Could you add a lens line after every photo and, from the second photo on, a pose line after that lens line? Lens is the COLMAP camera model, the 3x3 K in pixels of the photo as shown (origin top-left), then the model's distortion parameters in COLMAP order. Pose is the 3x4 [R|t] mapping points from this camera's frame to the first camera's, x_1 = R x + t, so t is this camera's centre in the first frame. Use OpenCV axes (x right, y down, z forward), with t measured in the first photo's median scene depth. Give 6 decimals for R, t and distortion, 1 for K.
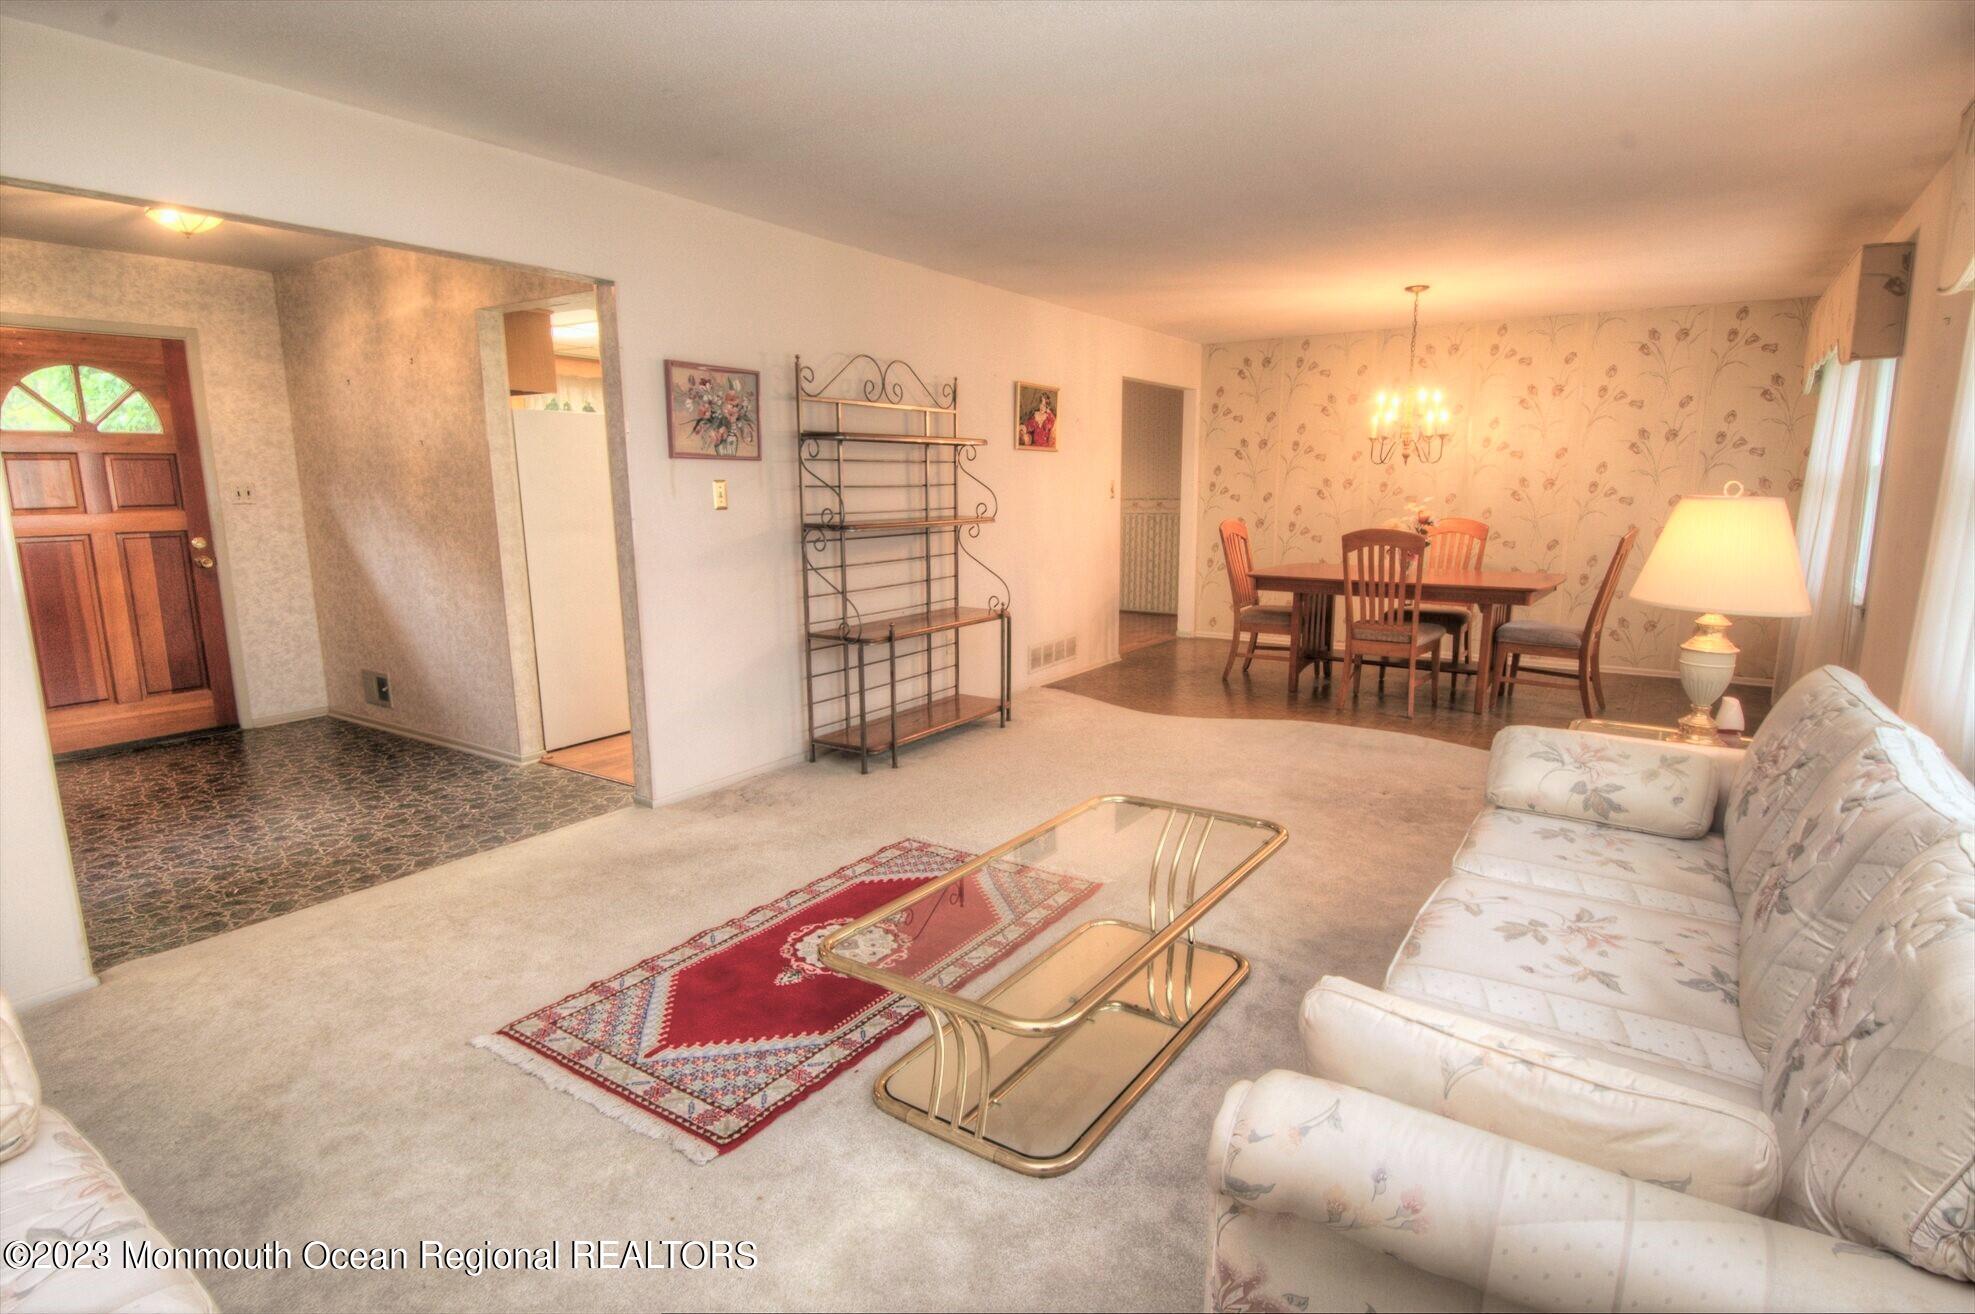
lens RADIAL K [[1009.9, 0, 994.7], [0, 1009.9, 656.3], [0, 0, 1]] dist [0.013342, -0.002411]
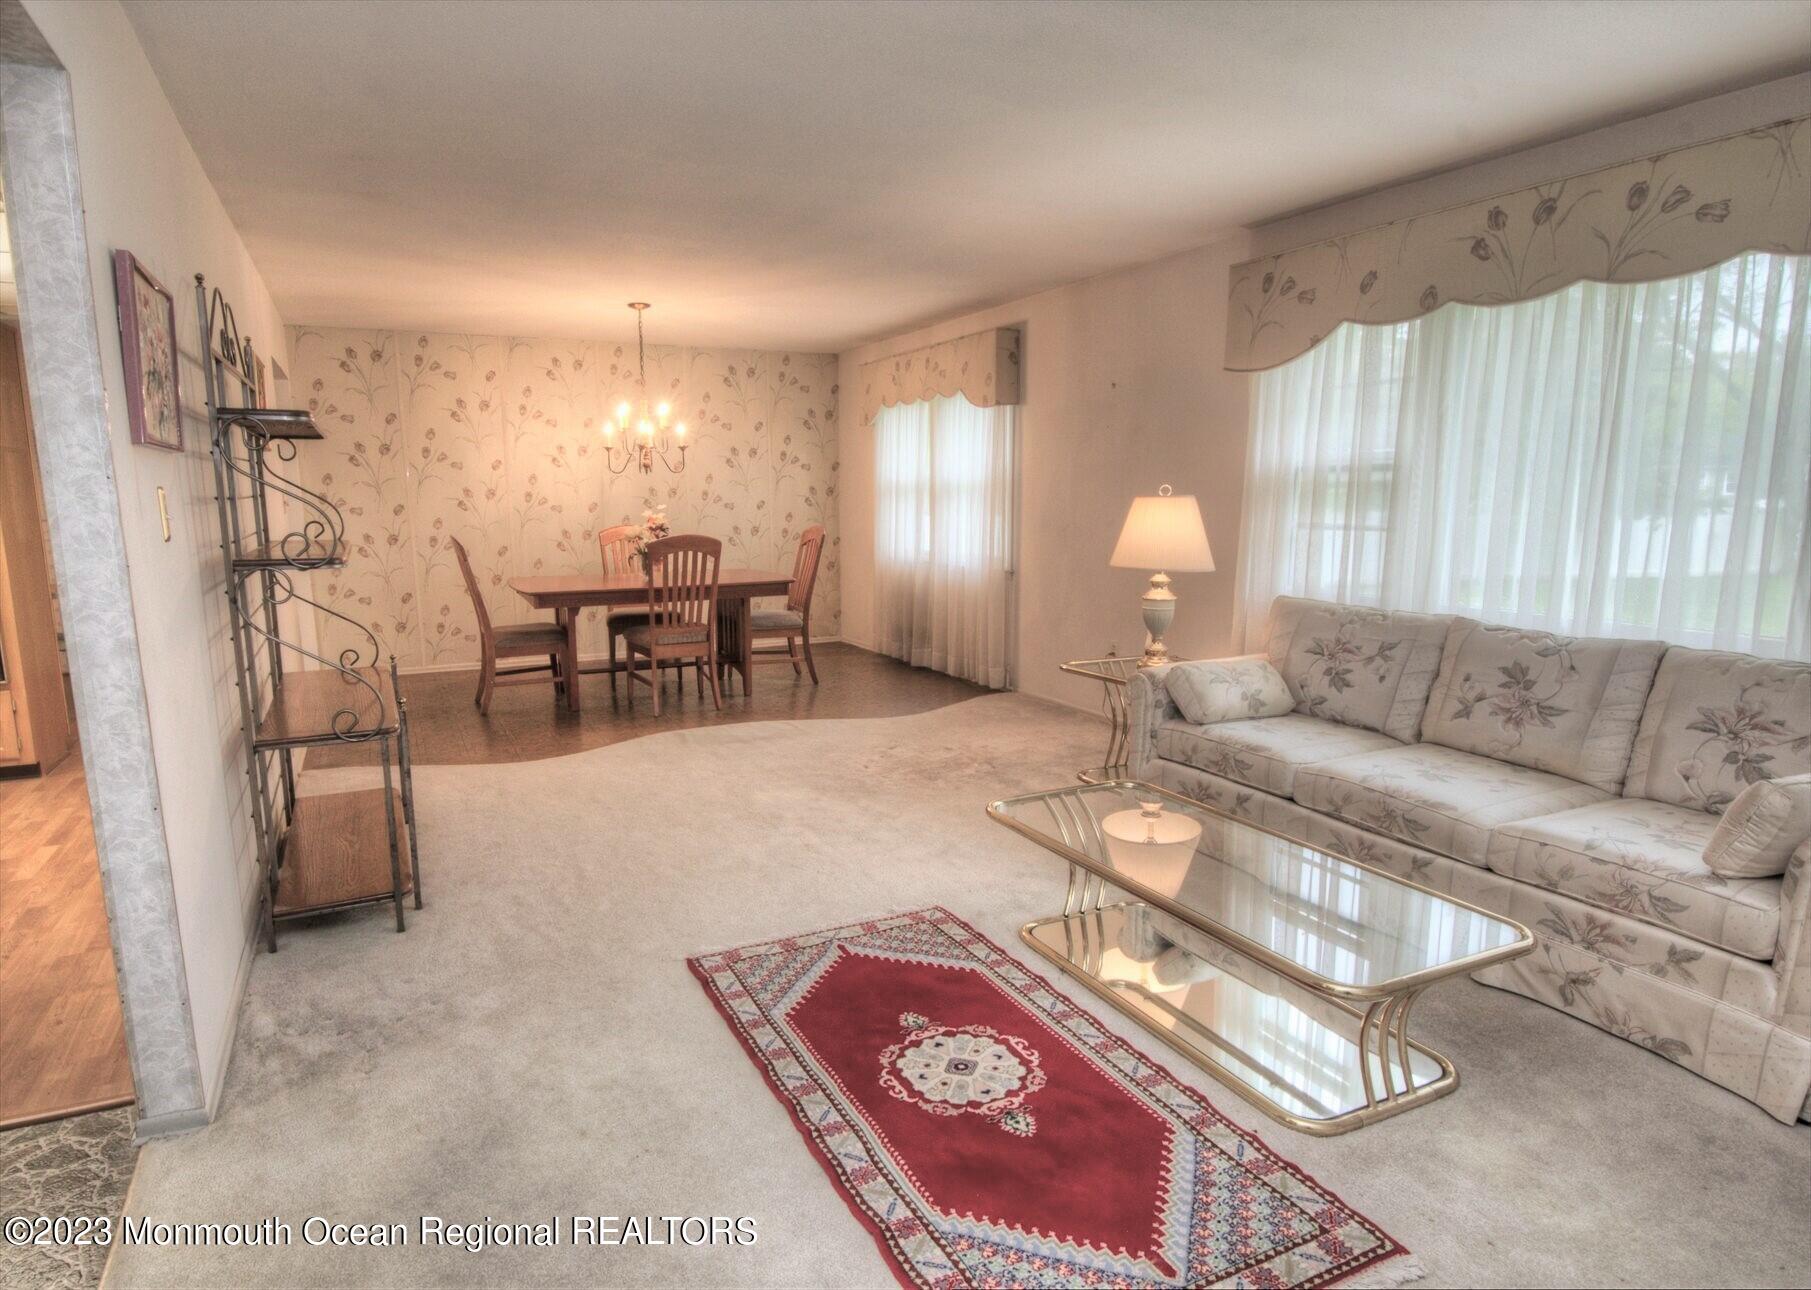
lens RADIAL K [[1004.0, 0, 842.1], [0, 1004.0, 660.8], [0, 0, 1]] dist [-0.014453, -0.006713]
pose [[0.529068, -0.144972, 0.836104, -0.460553], [0.150809, 0.985677, 0.075477, -0.058124], [-0.835071, 0.086160, 0.543354, 0.356503]]
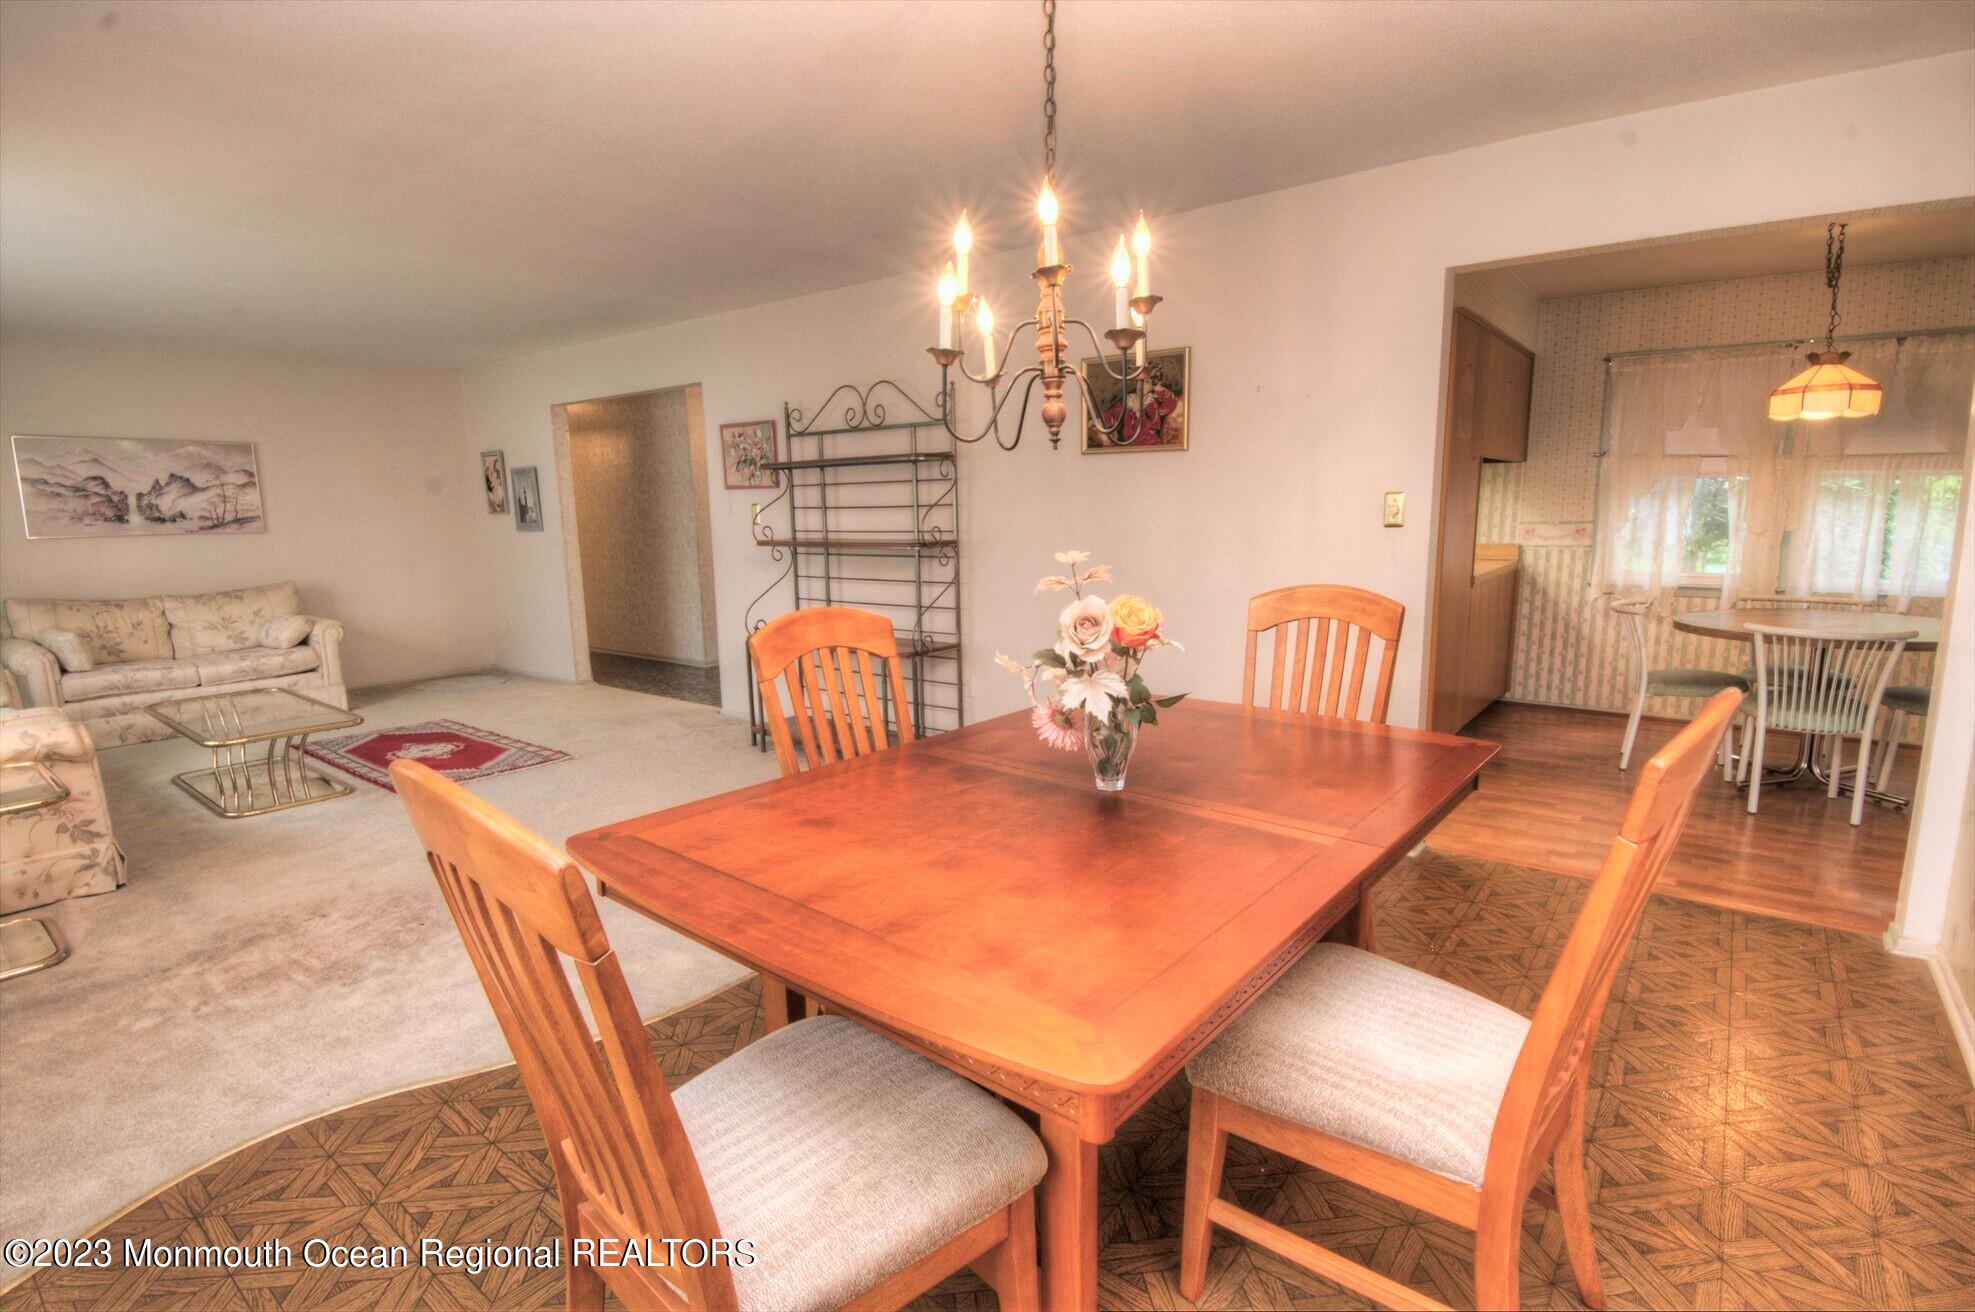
lens RADIAL K [[946.6, 0, 998.6], [0, 946.6, 661.0], [0, 0, 1]] dist [-0.015997, -0.002331]
pose [[-0.100040, 0.172471, -0.979921, 0.868263], [-0.154053, 0.970301, 0.186505, -0.219930], [0.982985, 0.169618, -0.070499, 1.244923]]
